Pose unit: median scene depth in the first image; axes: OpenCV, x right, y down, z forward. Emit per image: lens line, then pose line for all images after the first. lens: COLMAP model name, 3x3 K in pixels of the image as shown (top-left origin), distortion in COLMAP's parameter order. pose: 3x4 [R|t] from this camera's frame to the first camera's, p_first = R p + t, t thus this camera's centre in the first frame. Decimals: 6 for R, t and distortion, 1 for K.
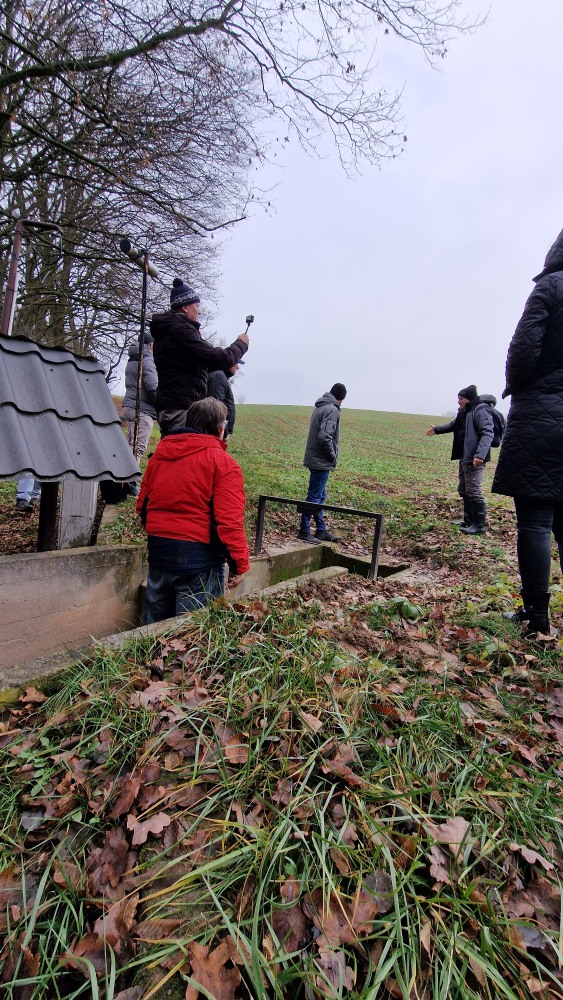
lens RADIAL K [[409.6, 0, 272.8], [0, 409.6, 489.8], [0, 0, 1]] dist [-0.001086, -0.000645]
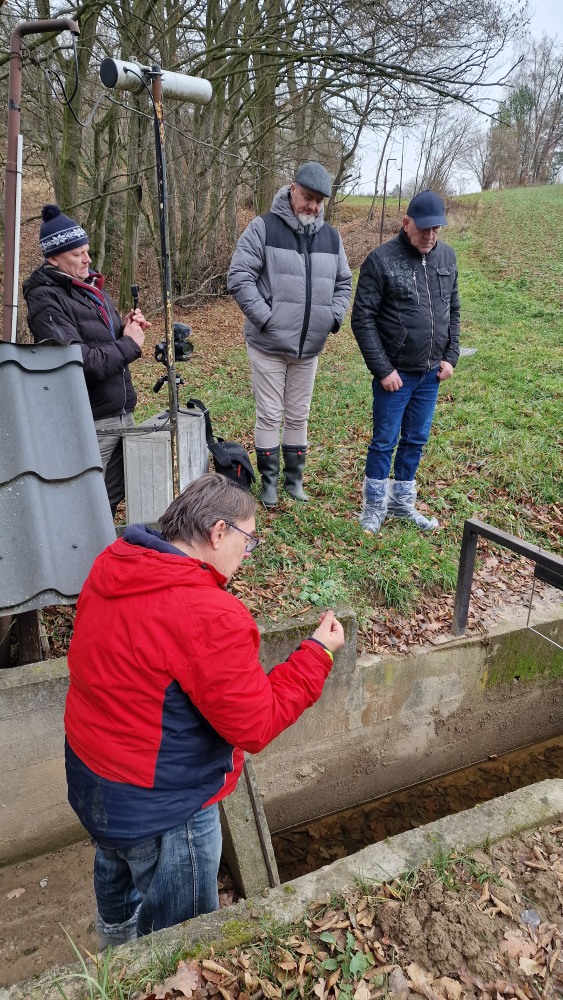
lens RADIAL K [[666.2, 0, 275.1], [0, 666.2, 501.0], [0, 0, 1]] dist [0.078376, -0.073346]
pose [[0.876104, 0.081329, -0.475212, 0.137561], [0.023575, 0.977263, 0.210714, -0.170867], [0.481545, -0.195811, 0.854267, 0.204567]]
